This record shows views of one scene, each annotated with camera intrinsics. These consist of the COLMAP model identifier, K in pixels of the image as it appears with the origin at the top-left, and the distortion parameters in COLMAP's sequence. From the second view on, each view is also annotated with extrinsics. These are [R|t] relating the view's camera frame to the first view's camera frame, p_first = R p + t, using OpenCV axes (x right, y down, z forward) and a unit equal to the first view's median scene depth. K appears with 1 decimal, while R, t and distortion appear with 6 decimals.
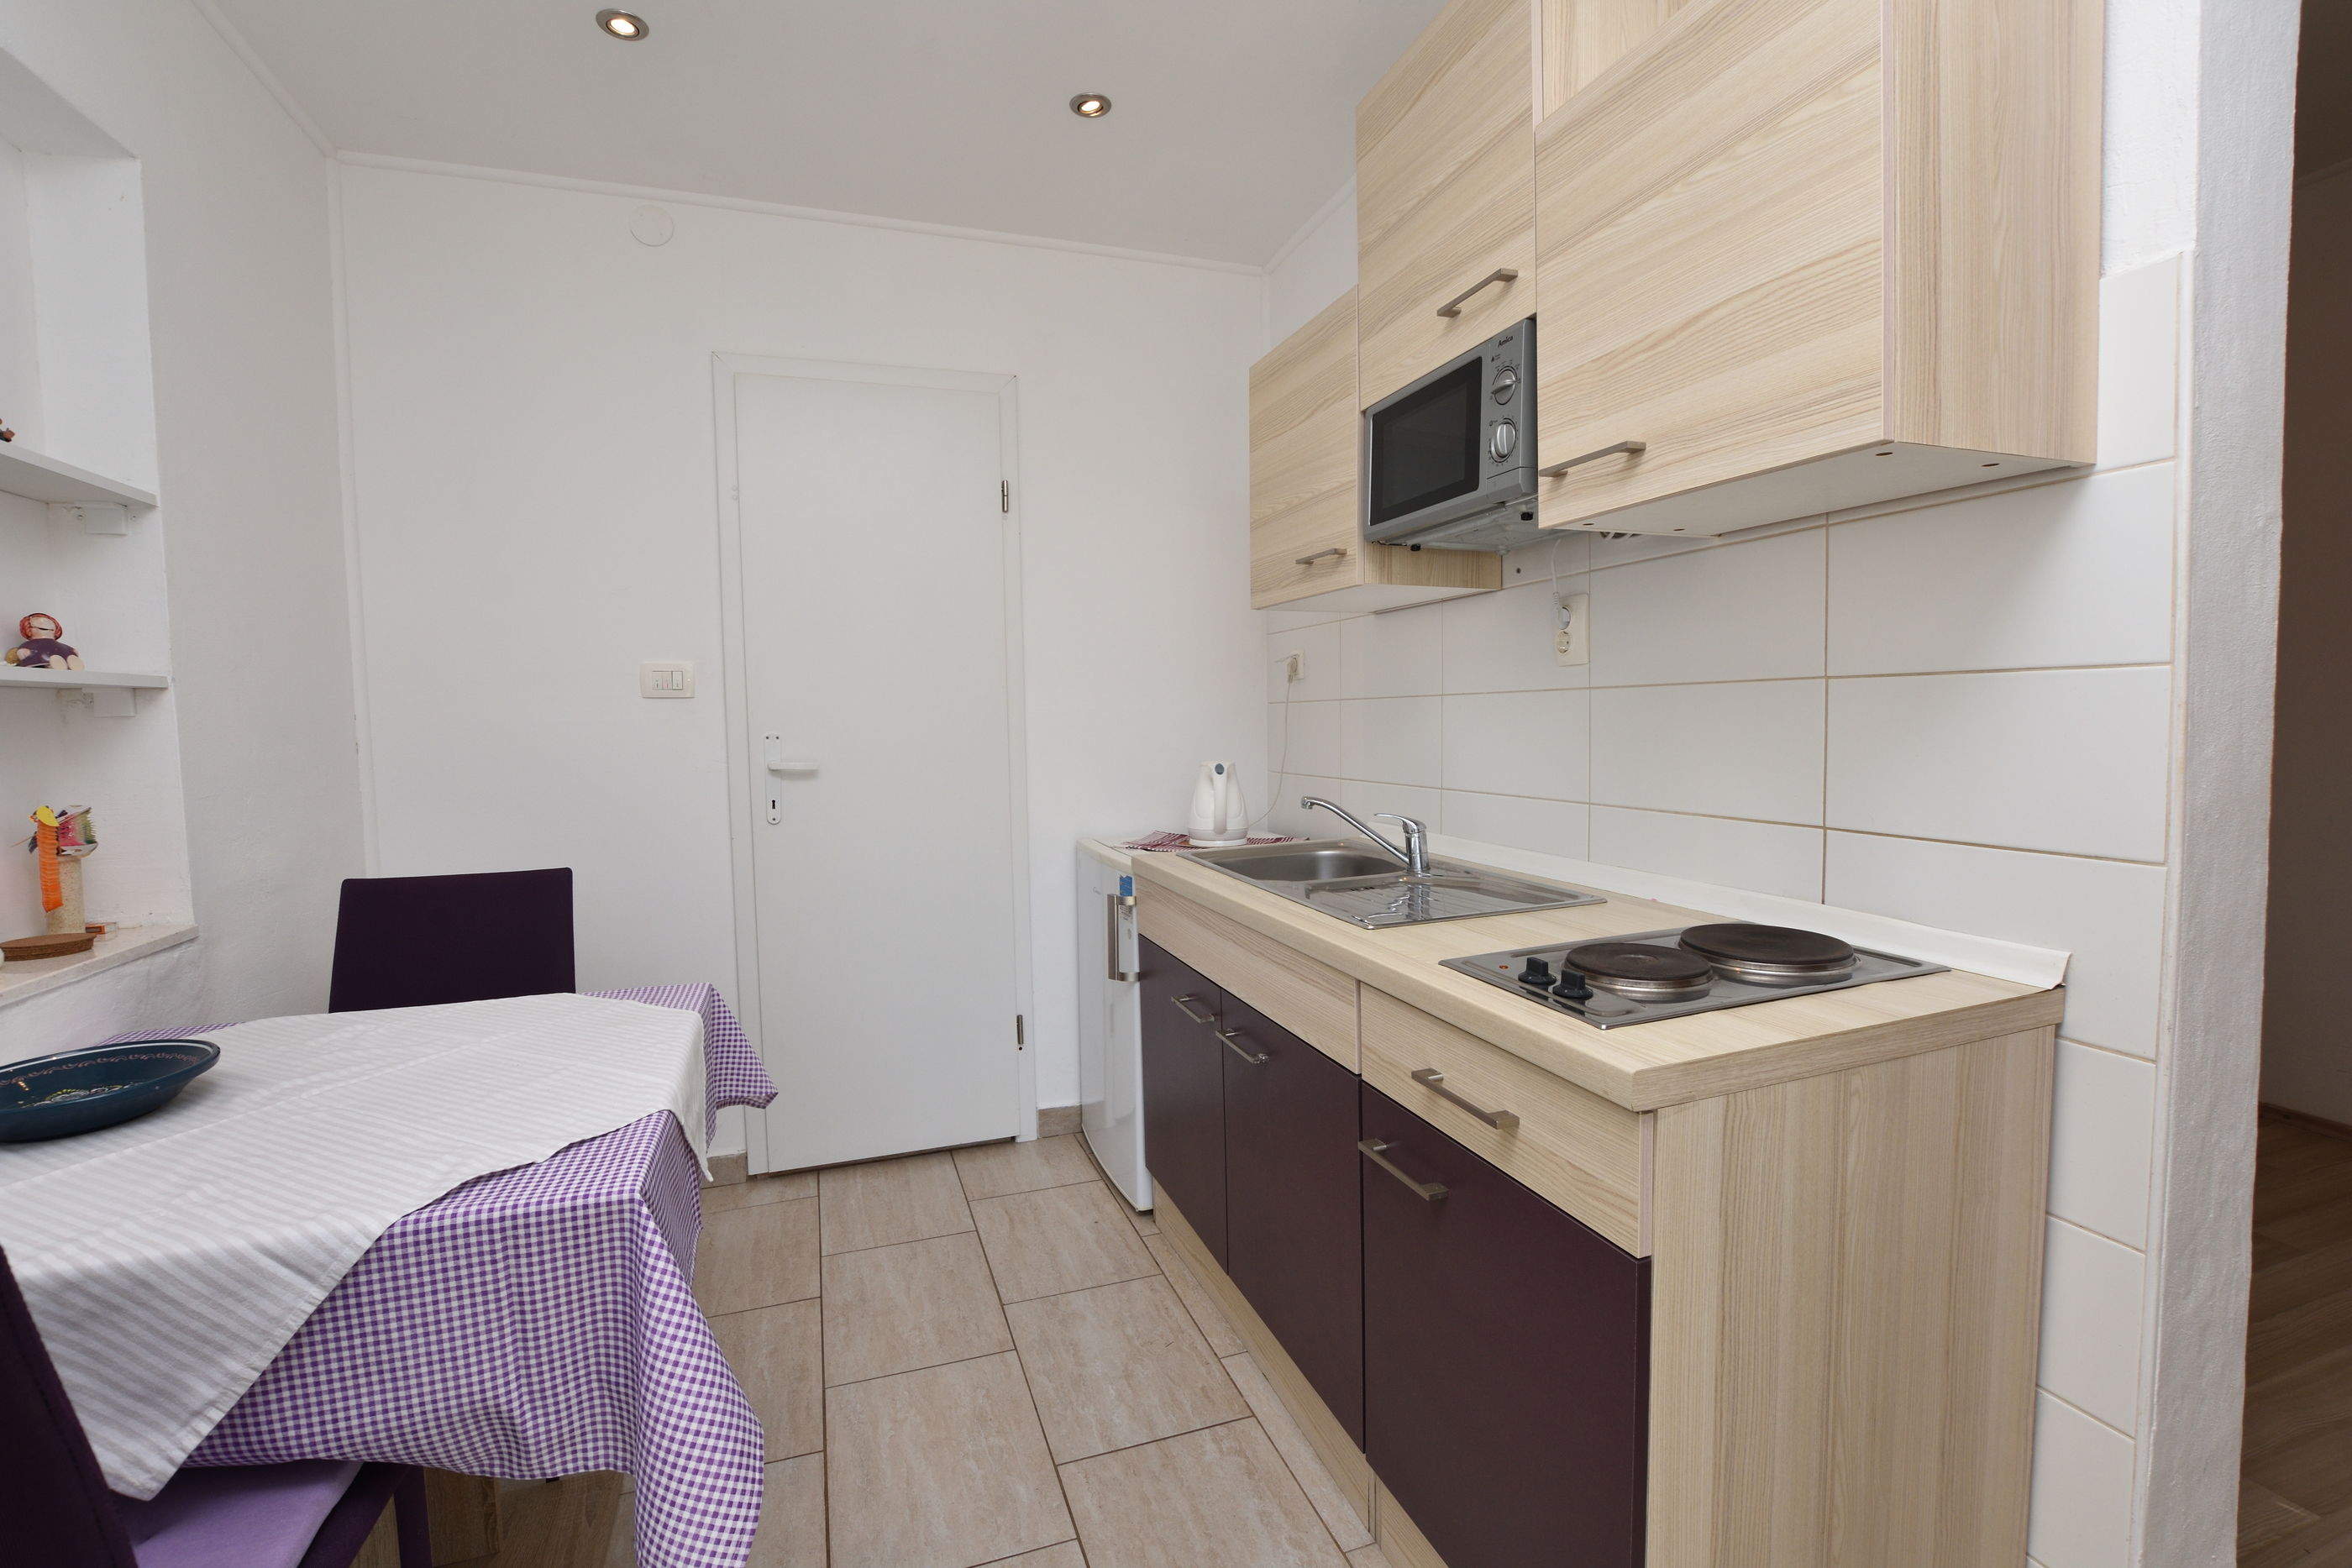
lens RADIAL K [[1021.9, 0, 1165.2], [0, 1021.9, 784.4], [0, 0, 1]] dist [-0.030159, 0.006374]
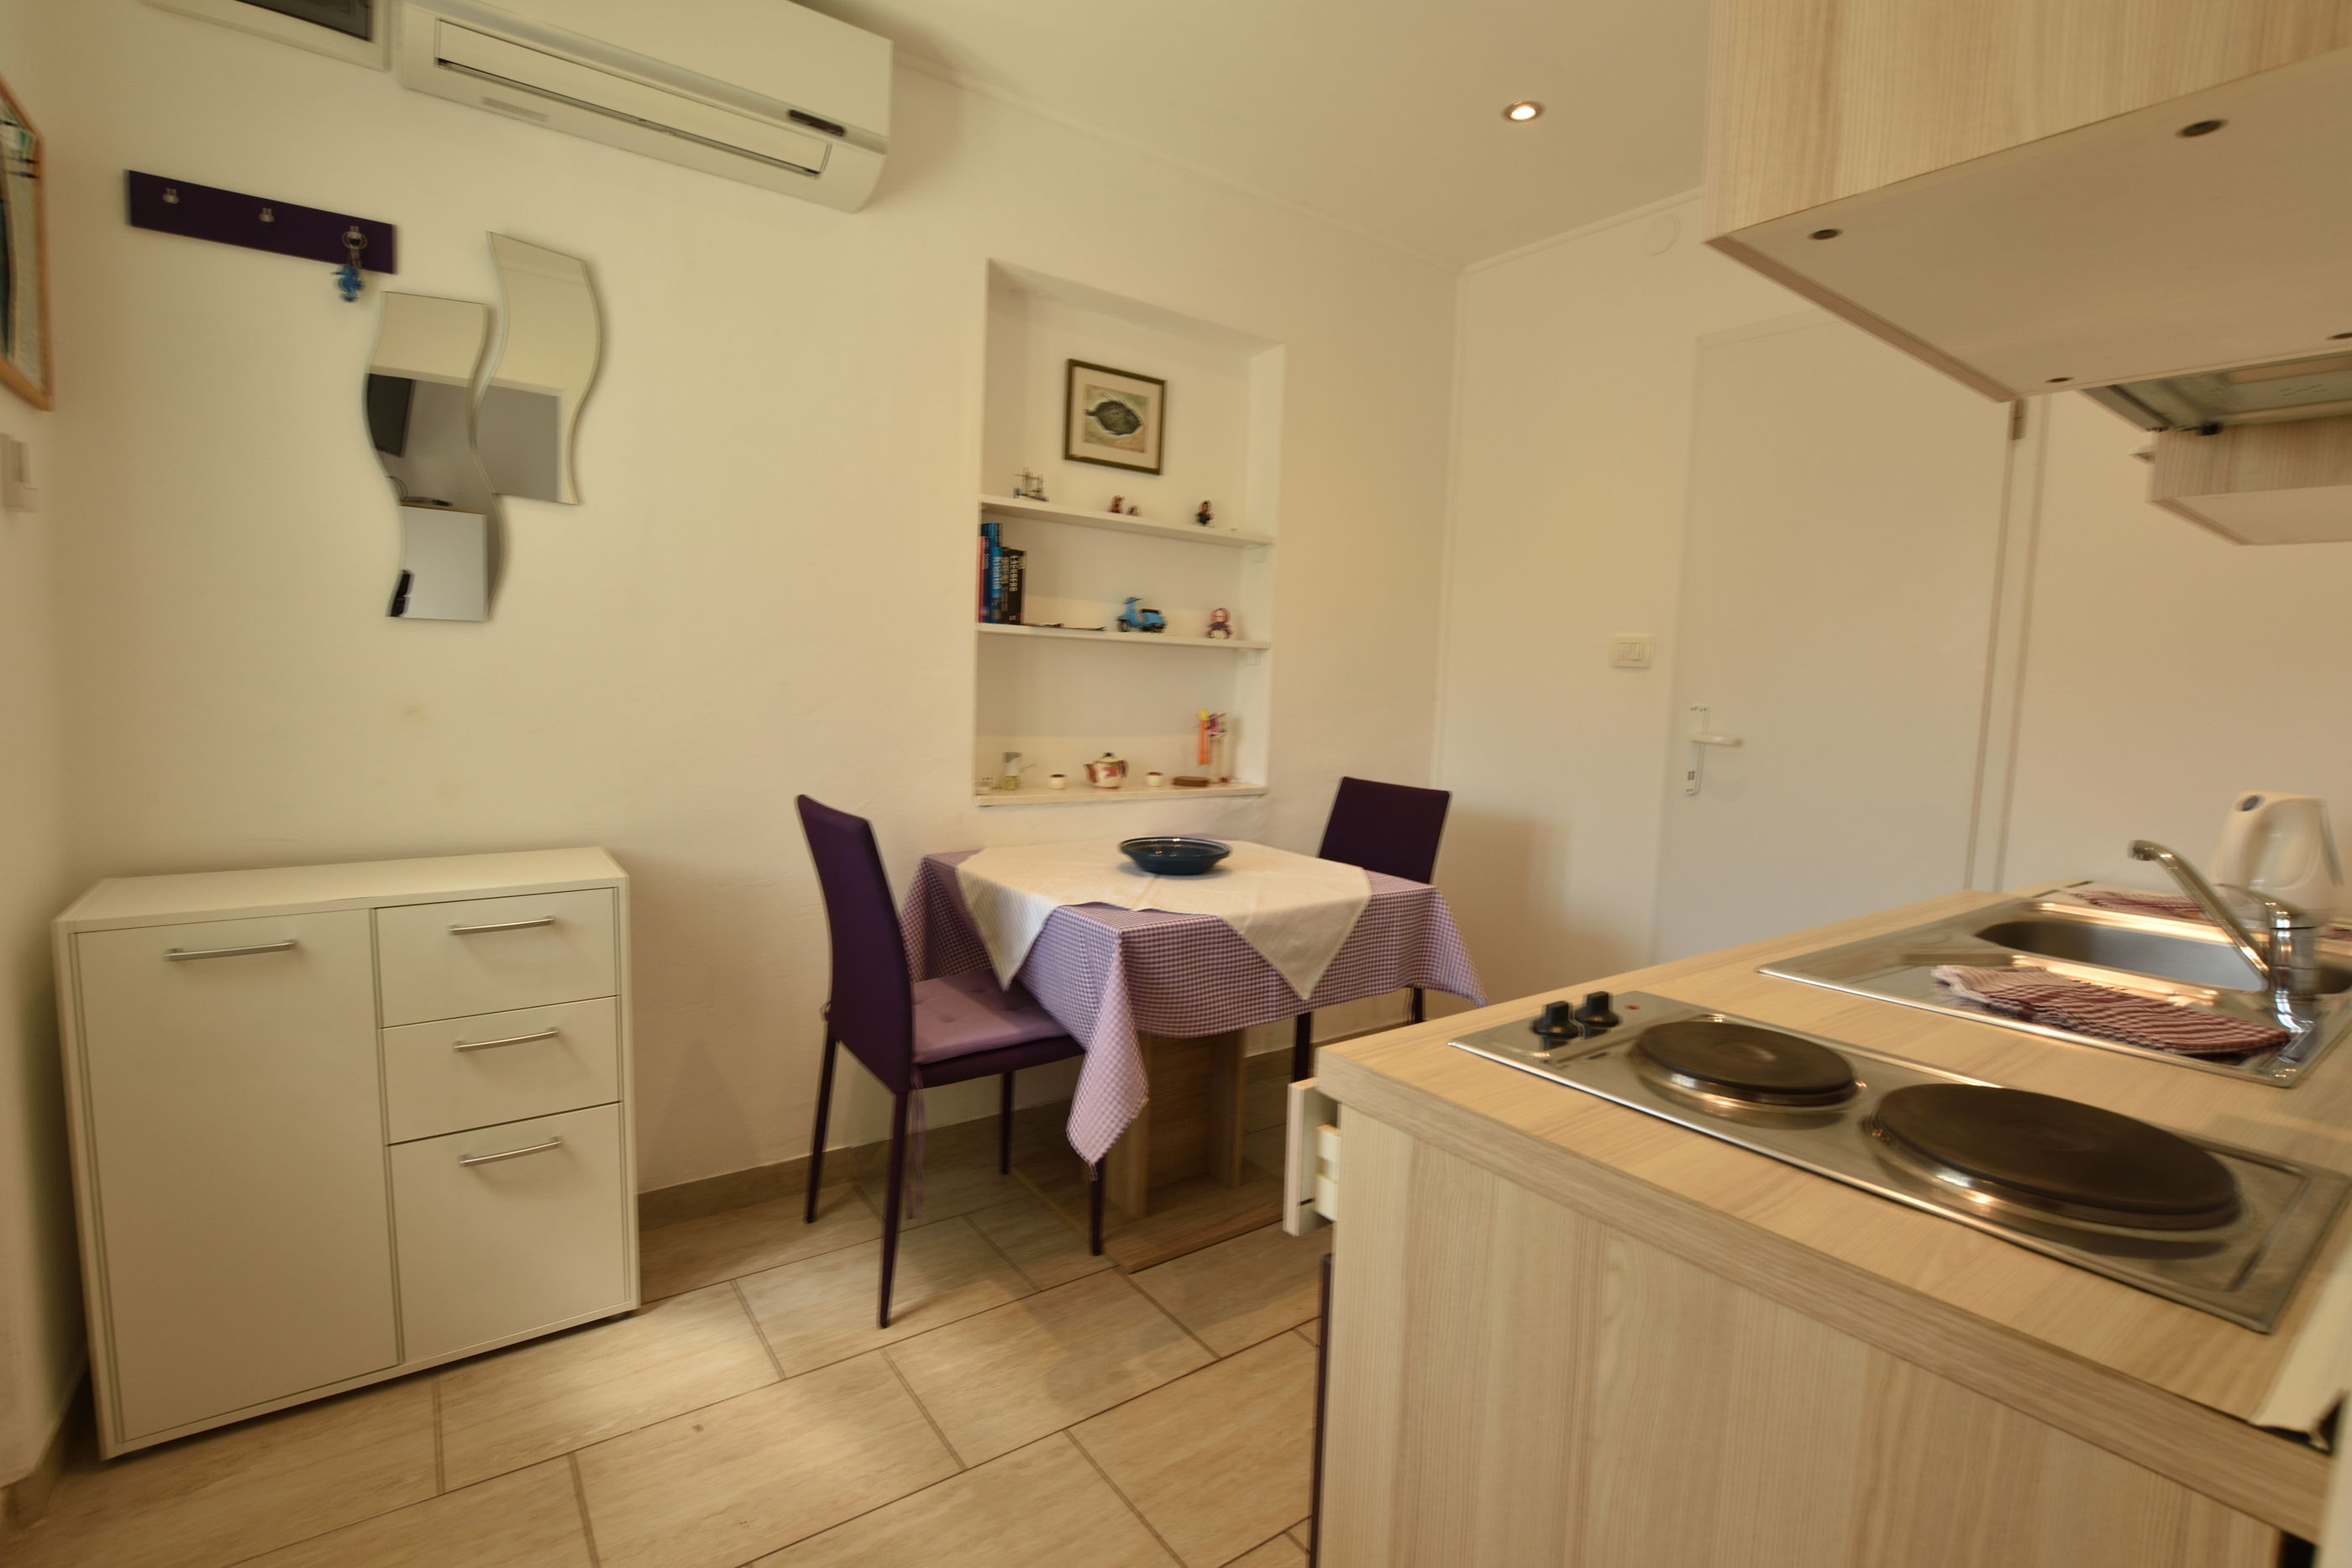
lens RADIAL K [[1071.7, 0, 1176.5], [0, 1071.7, 778.4], [0, 0, 1]] dist [-0.041409, 0.007942]
pose [[0.287999, 0.117602, -0.950382, 0.797198], [-0.110573, 0.989877, 0.088982, -0.023557], [0.951226, 0.079460, 0.298087, 0.329675]]
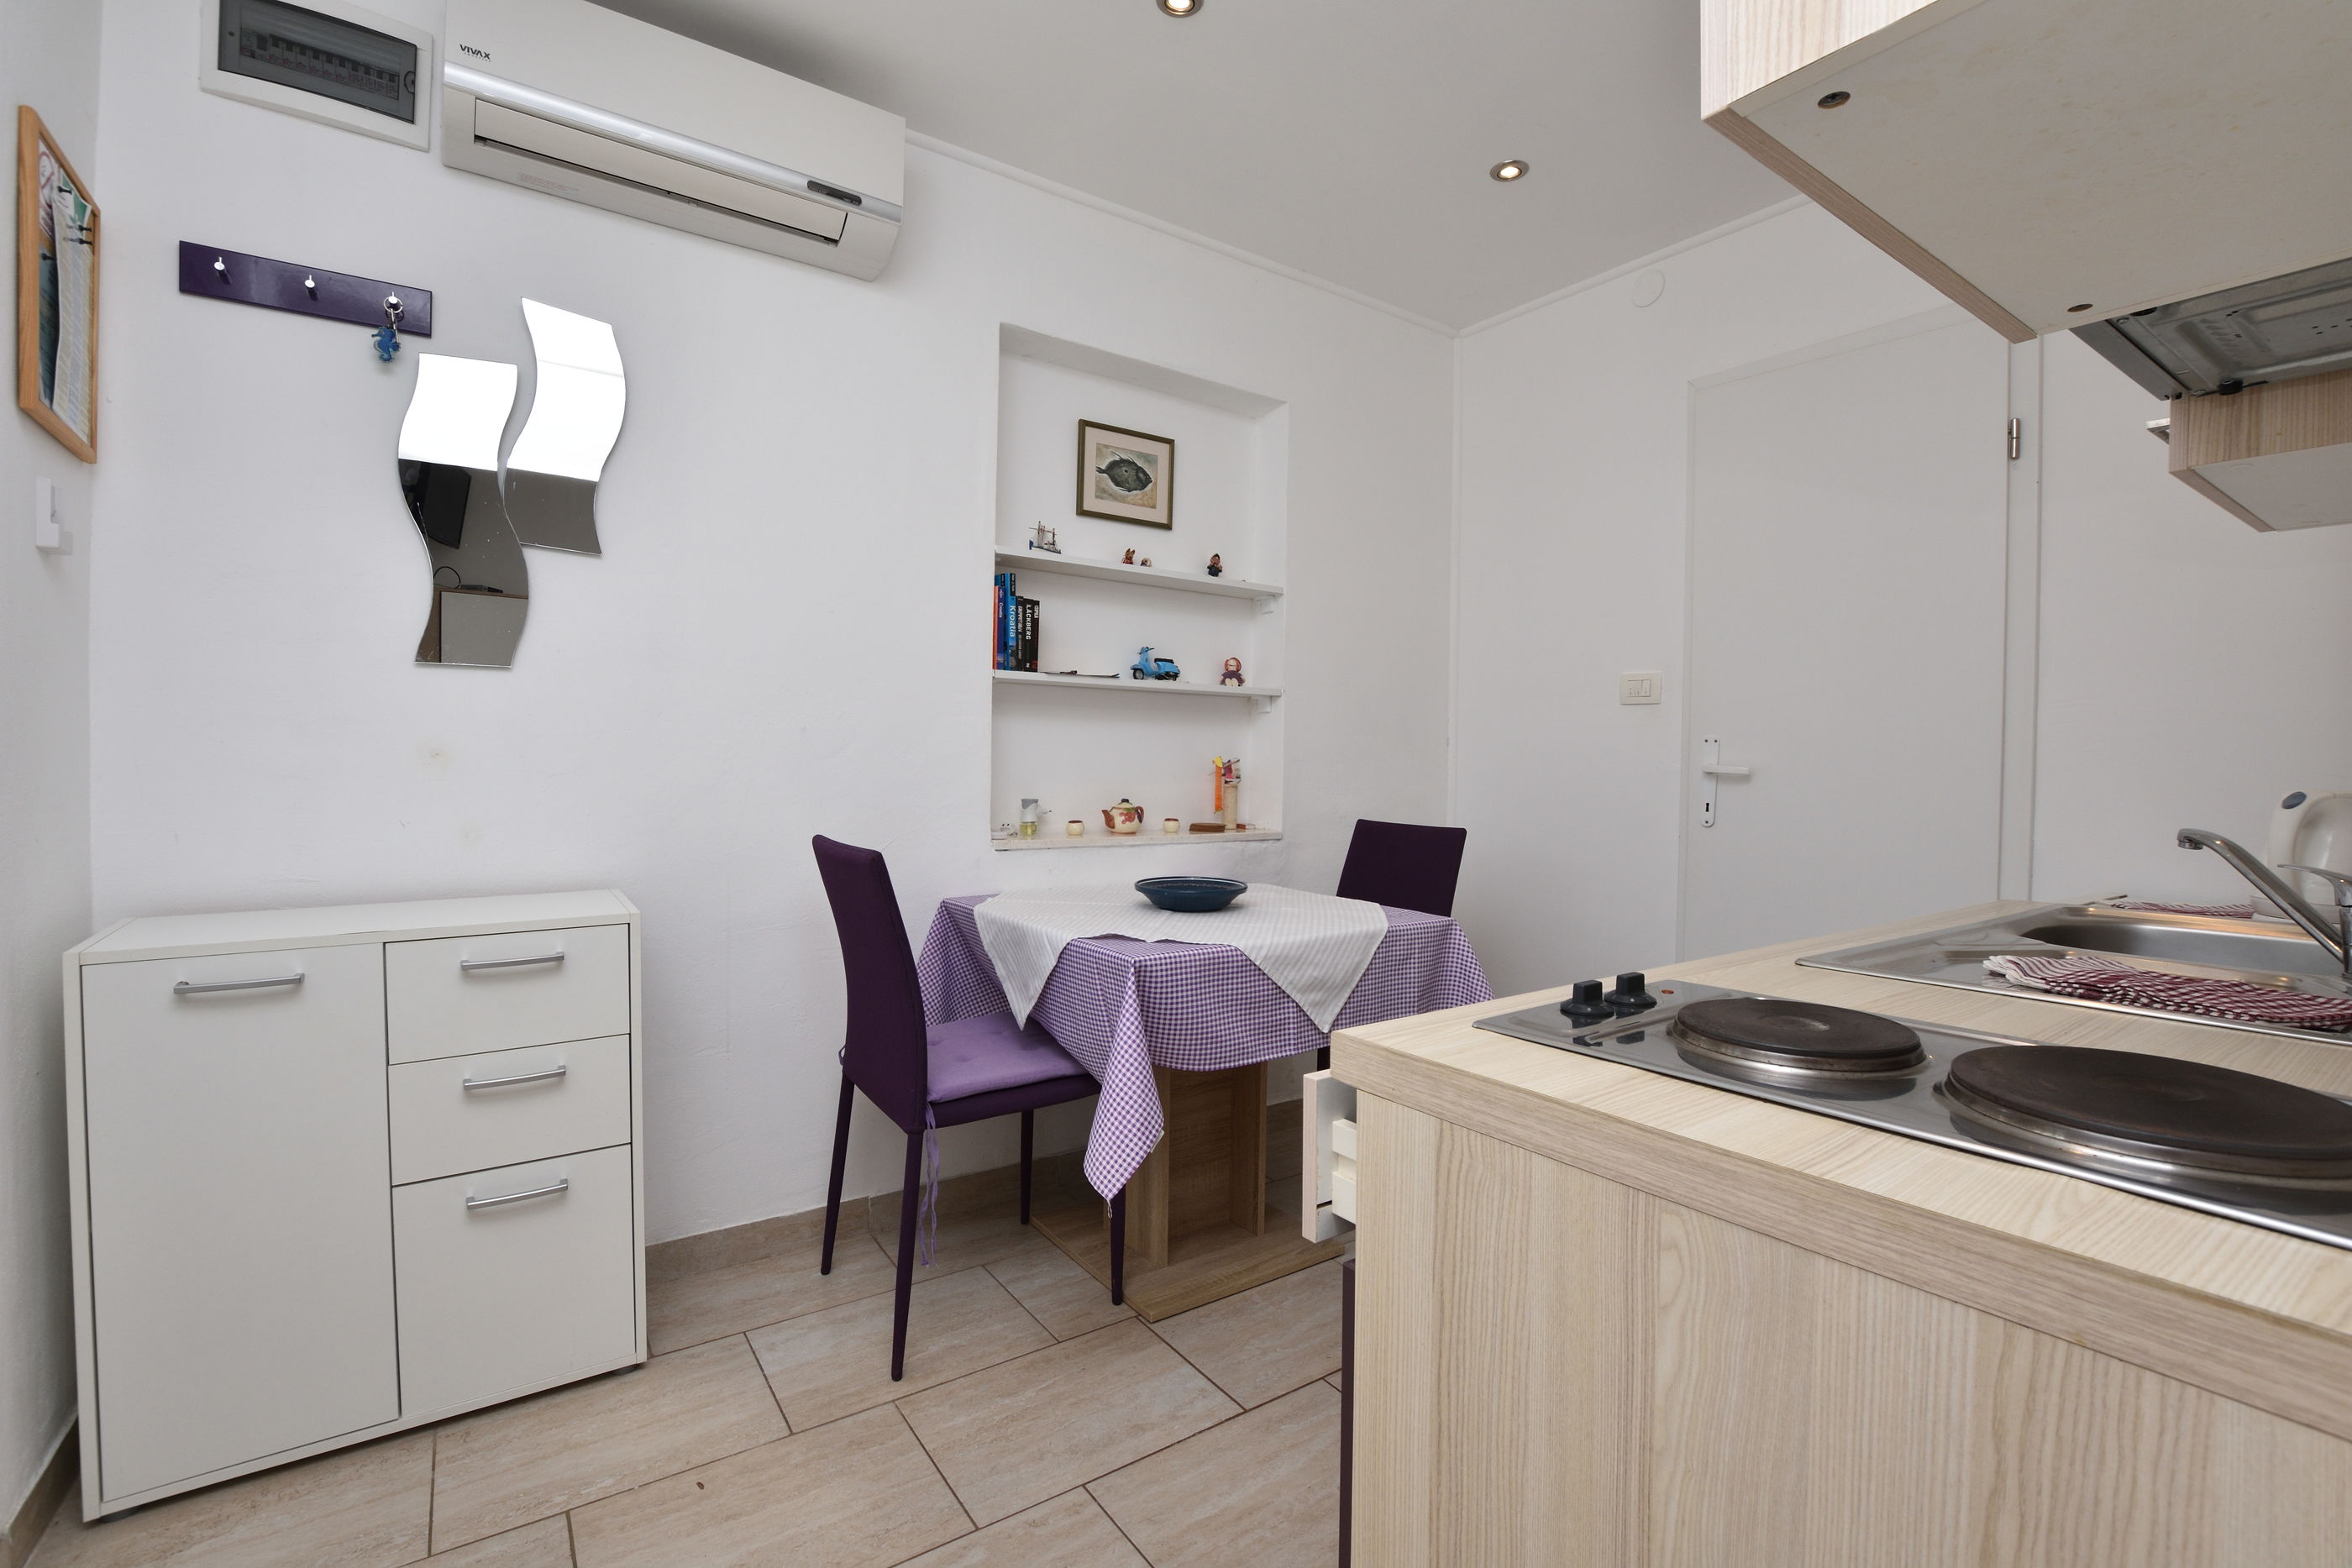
lens RADIAL K [[1033.3, 0, 1176.0], [0, 1033.3, 778.0], [0, 0, 1]] dist [-0.040865, 0.007784]
pose [[0.267507, 0.040161, -0.962719, 0.760604], [-0.088572, 0.995926, 0.016935, 0.035815], [0.959476, 0.080740, 0.269974, 0.360941]]
